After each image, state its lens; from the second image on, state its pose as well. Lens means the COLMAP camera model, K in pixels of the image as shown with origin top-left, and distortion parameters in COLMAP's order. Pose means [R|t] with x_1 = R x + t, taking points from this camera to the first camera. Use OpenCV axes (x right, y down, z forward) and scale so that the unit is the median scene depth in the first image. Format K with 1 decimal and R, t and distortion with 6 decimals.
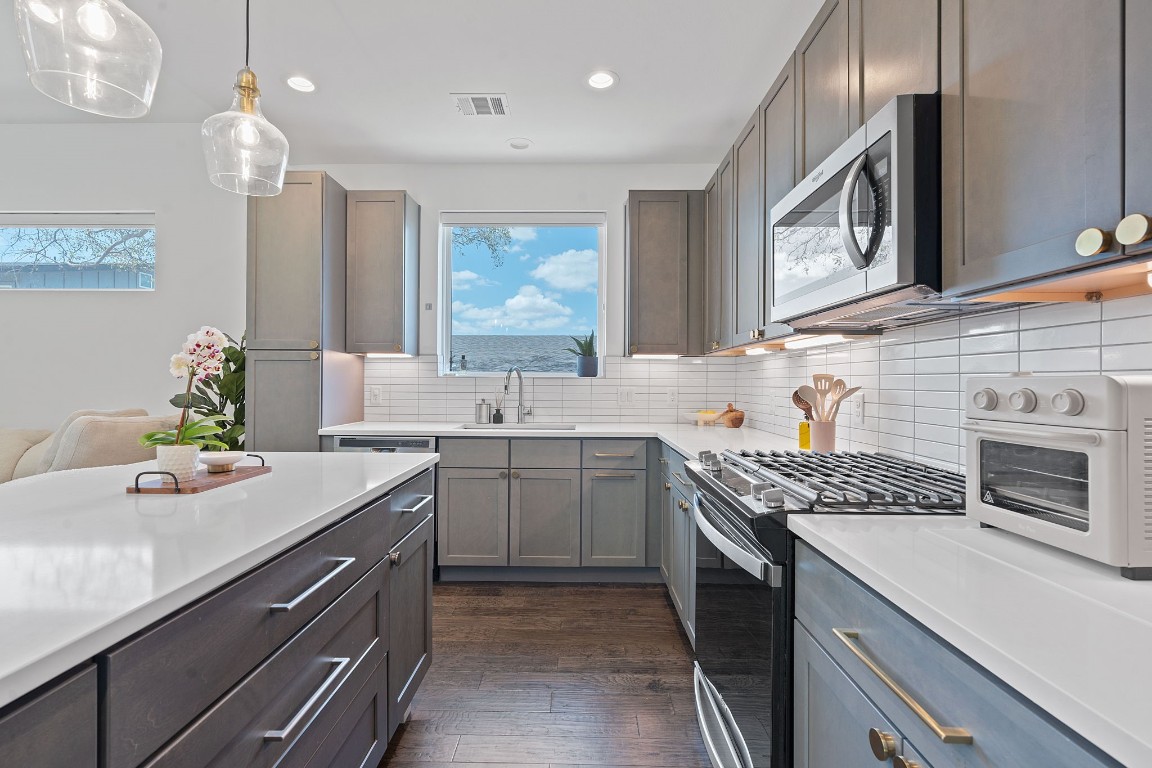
lens RADIAL K [[519.9, 0, 572.7], [0, 519.9, 381.0], [0, 0, 1]] dist [-0.003953, 0.000084]
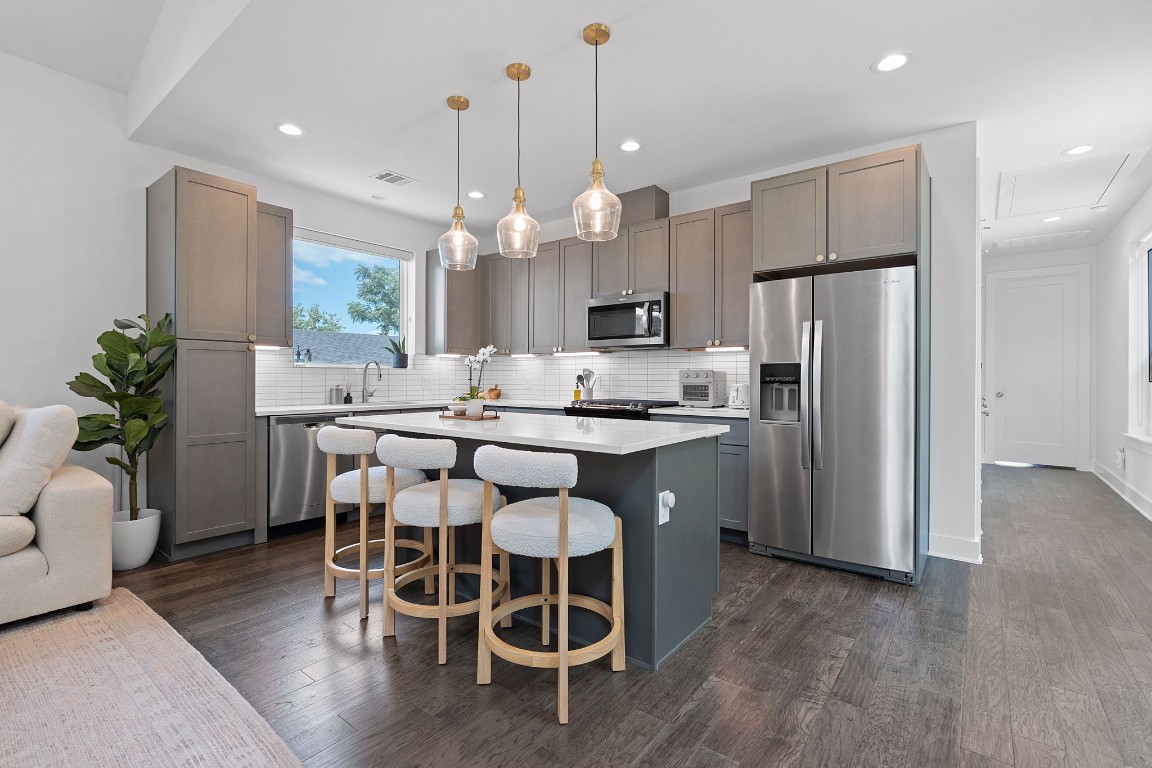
lens RADIAL K [[522.2, 0, 574.8], [0, 522.2, 378.3], [0, 0, 1]] dist [-0.006128, 0.001373]
pose [[0.604972, -0.003417, 0.796239, -0.985651], [-0.001608, 0.999984, 0.005513, 0.012542], [-0.796245, -0.004615, 0.604957, -0.264878]]
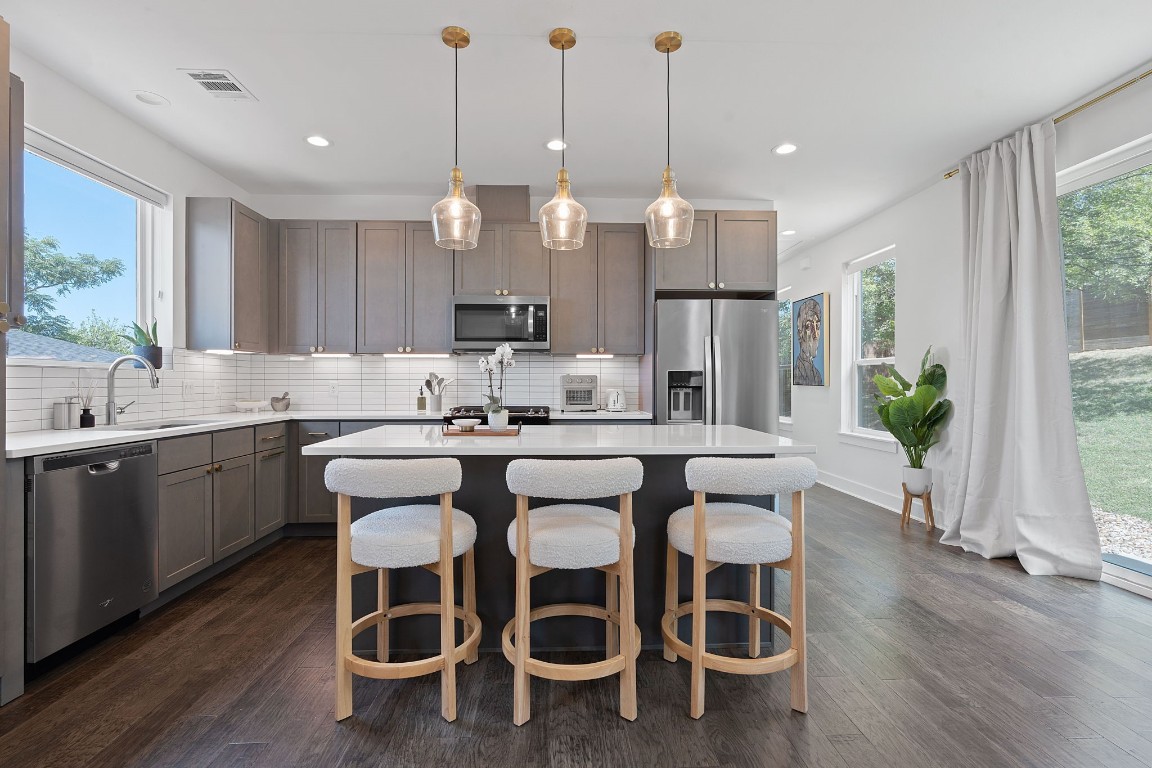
lens RADIAL K [[525.8, 0, 571.3], [0, 525.8, 383.8], [0, 0, 1]] dist [-0.005818, 0.000545]
pose [[-0.045641, -0.007588, 0.998929, -1.129000], [-0.003812, 0.999965, 0.007422, 0.009989], [-0.998951, -0.003470, -0.045669, 0.377087]]
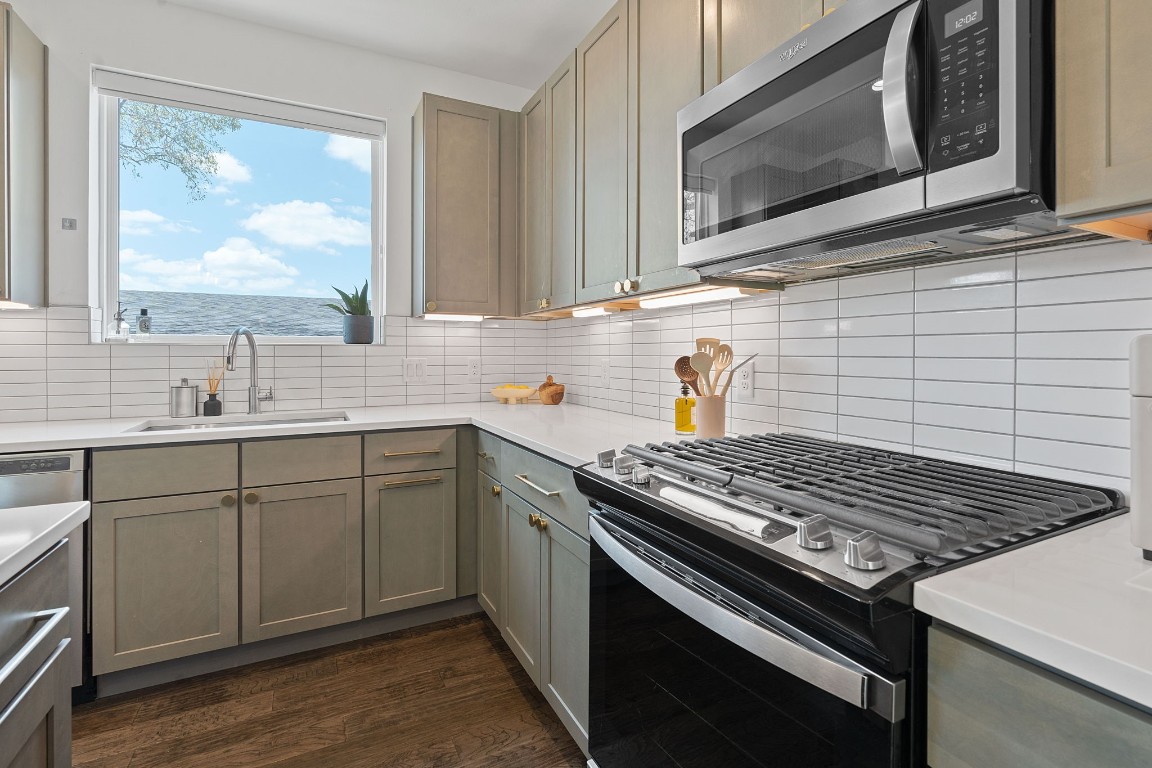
lens RADIAL K [[529.8, 0, 574.6], [0, 529.8, 355.3], [0, 0, 1]] dist [-0.009120, 0.002980]
pose [[0.885766, -0.007392, 0.464074, -0.058738], [0.004427, 0.999962, 0.007478, 0.004420], [-0.464112, -0.004569, 0.885765, 0.252097]]
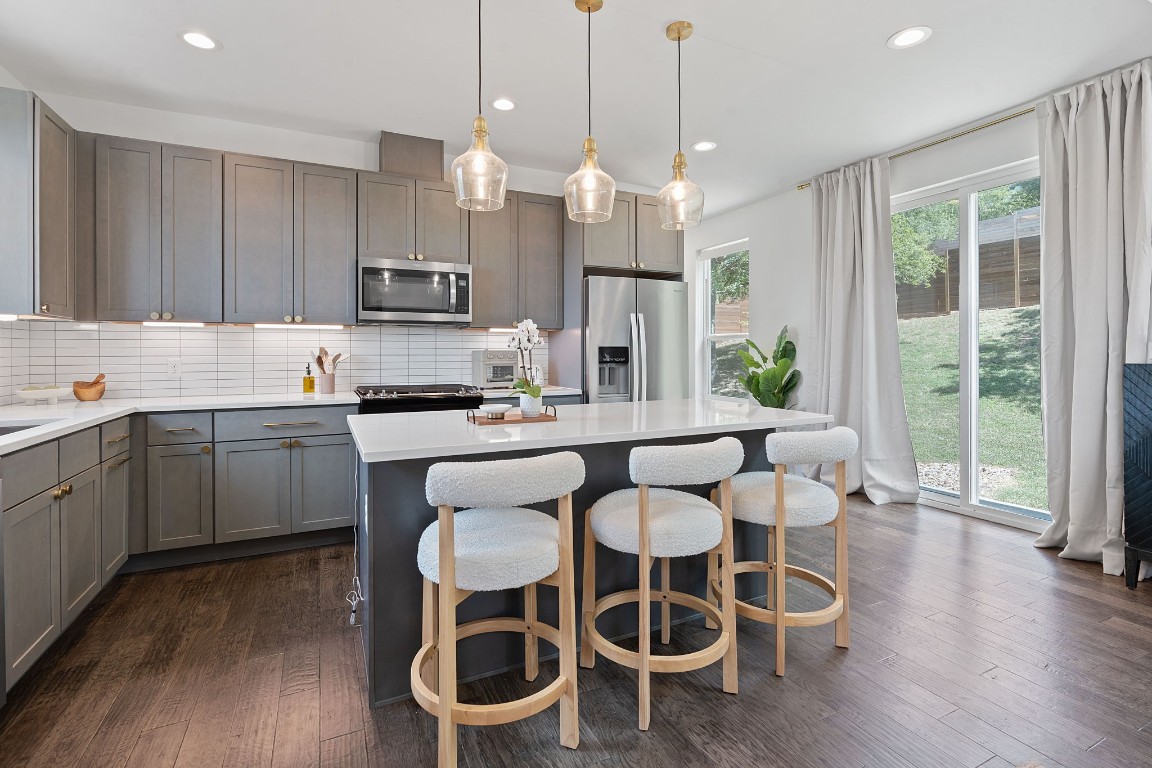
lens RADIAL K [[529.8, 0, 574.6], [0, 529.8, 355.3], [0, 0, 1]] dist [-0.009120, 0.002980]
pose [[-0.446090, -0.009318, 0.894940, -1.006826], [-0.002752, 0.999955, 0.009039, -0.002613], [-0.894984, 0.001569, -0.446096, 0.715413]]
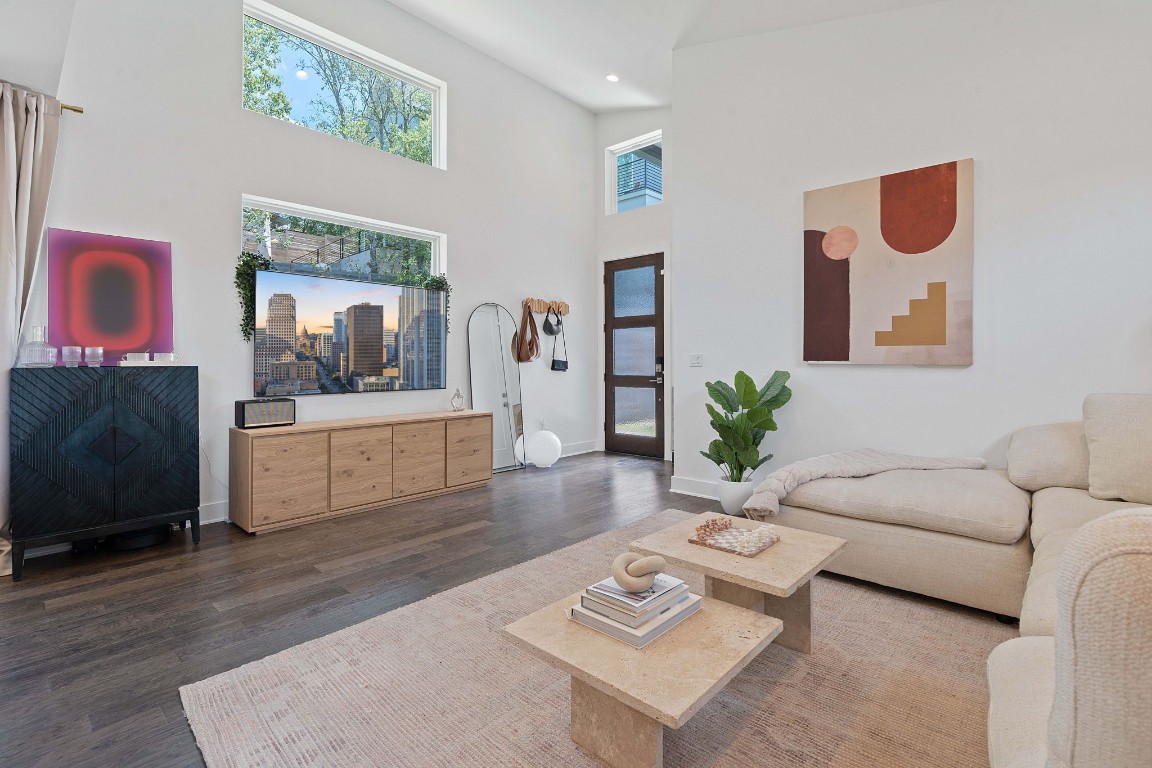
lens RADIAL K [[529.8, 0, 574.6], [0, 529.8, 355.3], [0, 0, 1]] dist [-0.009120, 0.002980]
pose [[-0.665391, -0.014882, -0.746347, -0.601726], [0.002977, 0.999740, -0.022589, 0.018326], [0.746489, -0.017252, -0.665174, 0.850186]]
